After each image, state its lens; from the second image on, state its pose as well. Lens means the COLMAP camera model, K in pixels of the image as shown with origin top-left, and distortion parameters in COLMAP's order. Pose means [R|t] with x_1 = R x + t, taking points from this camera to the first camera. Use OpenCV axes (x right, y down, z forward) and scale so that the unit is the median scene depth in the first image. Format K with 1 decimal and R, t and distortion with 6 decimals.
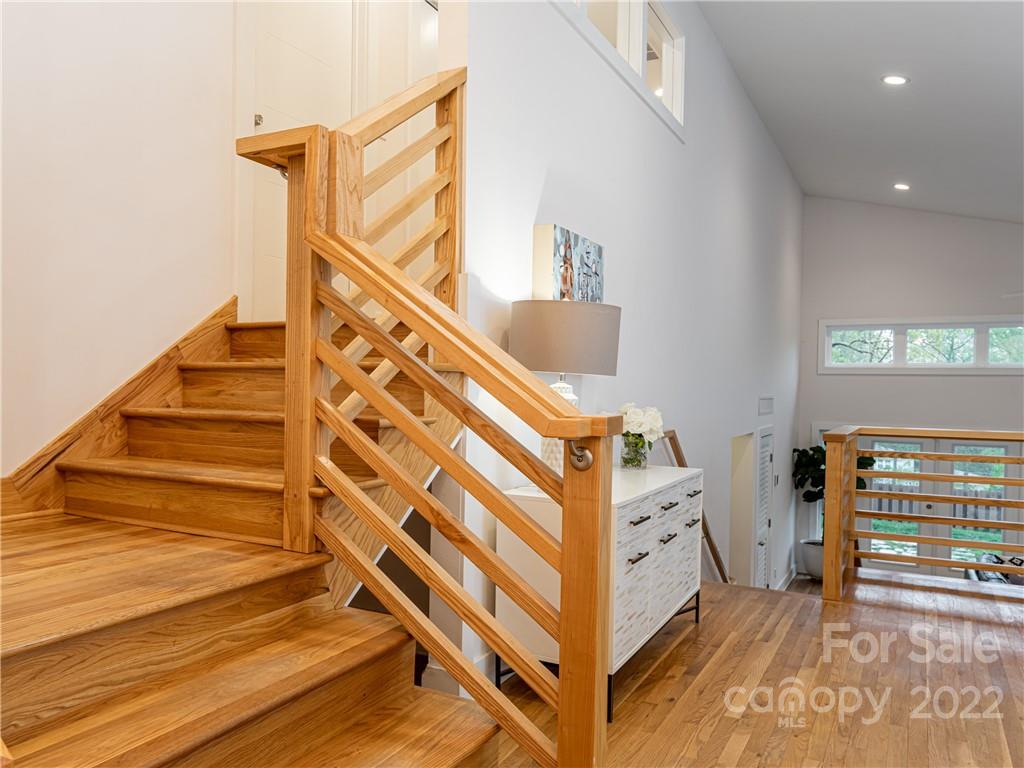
lens RADIAL K [[788.0, 0, 462.7], [0, 788.0, 398.8], [0, 0, 1]] dist [-0.009220, 0.011013]
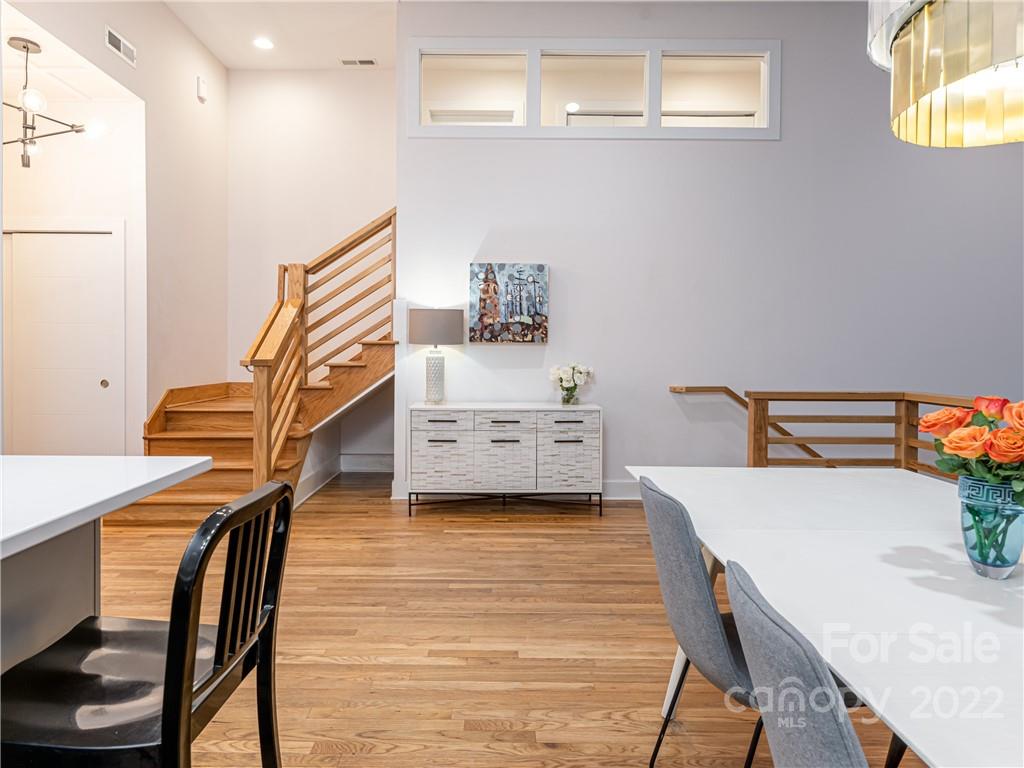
lens RADIAL K [[617.7, 0, 501.0], [0, 617.7, 359.0], [0, 0, 1]] dist [0.000810, 0.002122]
pose [[0.505706, 0.000308, -0.862706, 1.295234], [-0.013176, 0.999886, -0.007367, 0.012231], [0.862606, 0.015092, 0.505652, 0.305015]]
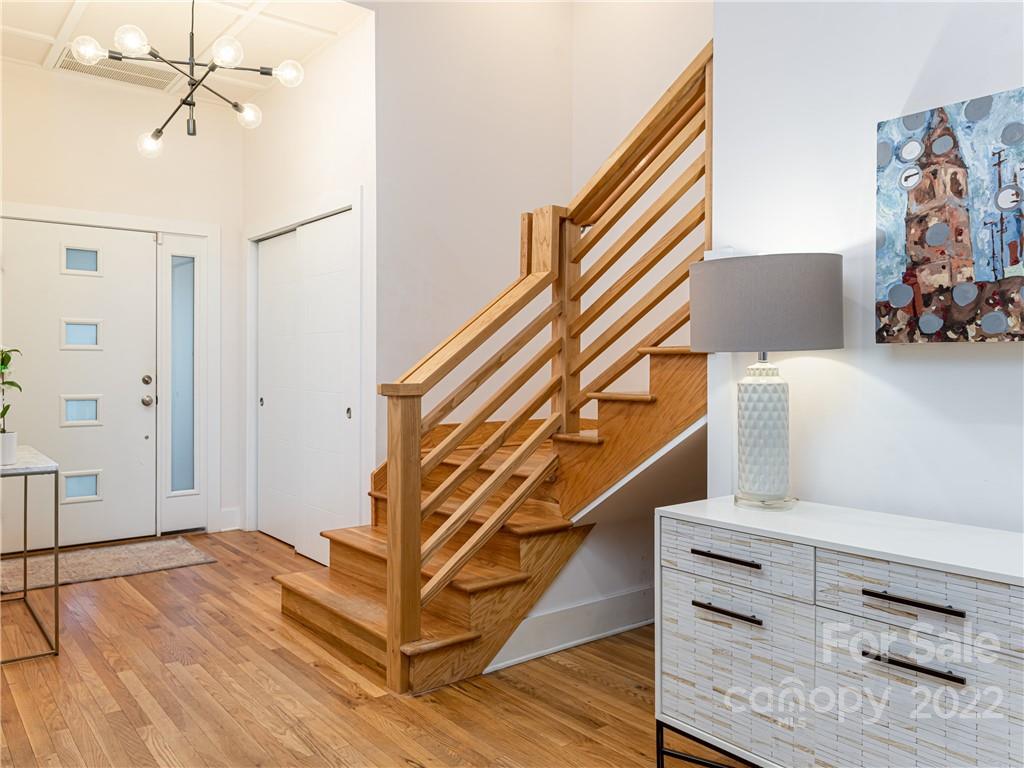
lens RADIAL K [[780.5, 0, 433.7], [0, 780.5, 358.4], [0, 0, 1]] dist [0.008266, -0.008934]
pose [[-0.422049, -0.020022, -0.906352, 0.795683], [-0.022324, 0.999682, -0.011688, -0.007525], [0.906298, 0.015300, -0.422362, 0.867900]]
